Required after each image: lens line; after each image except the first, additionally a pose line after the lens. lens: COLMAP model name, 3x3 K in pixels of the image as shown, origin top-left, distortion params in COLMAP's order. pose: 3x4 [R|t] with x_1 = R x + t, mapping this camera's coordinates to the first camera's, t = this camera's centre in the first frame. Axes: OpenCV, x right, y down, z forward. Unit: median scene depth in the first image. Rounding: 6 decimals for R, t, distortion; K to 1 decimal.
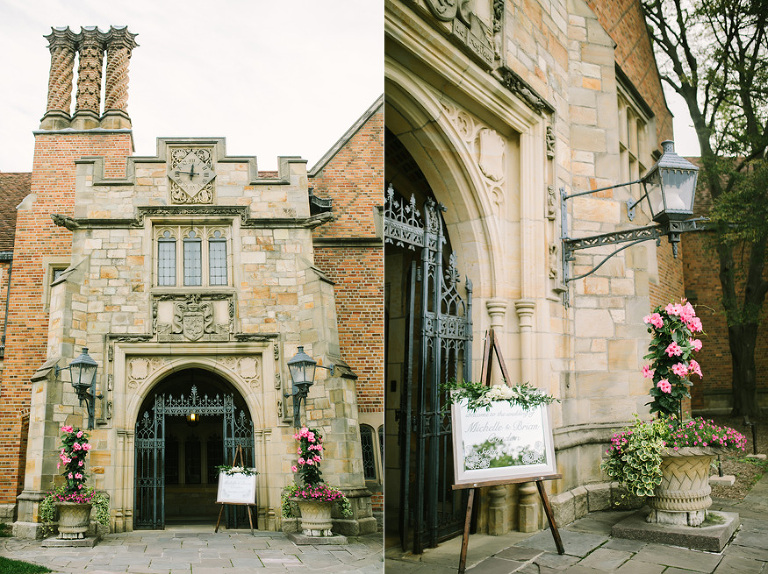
lens RADIAL K [[791.8, 0, 384.4], [0, 791.8, 212.6], [0, 0, 1]] dist [-0.046031, 0.013962]
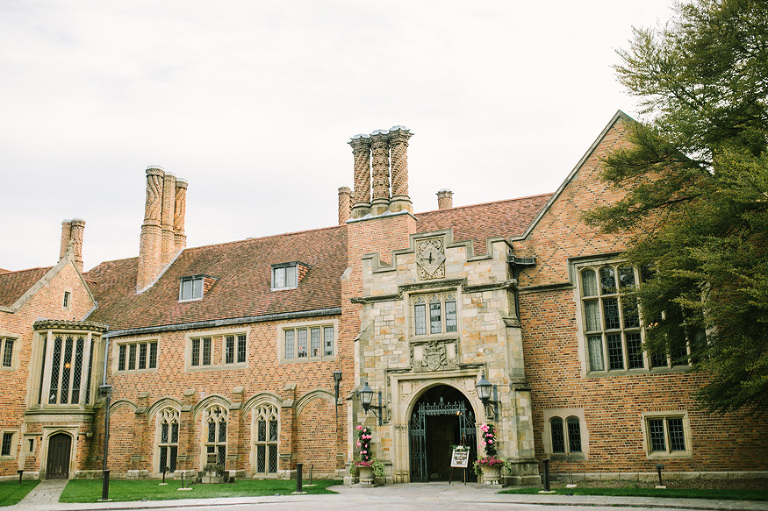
lens RADIAL K [[772.4, 0, 384.0], [0, 772.4, 255.5], [0, 0, 1]] dist [-0.041406, 0.022316]
pose [[0.899585, -0.108322, -0.423100, 0.354615], [0.139490, 0.989276, 0.043306, -0.151757], [0.413872, -0.097976, 0.905048, -0.452110]]
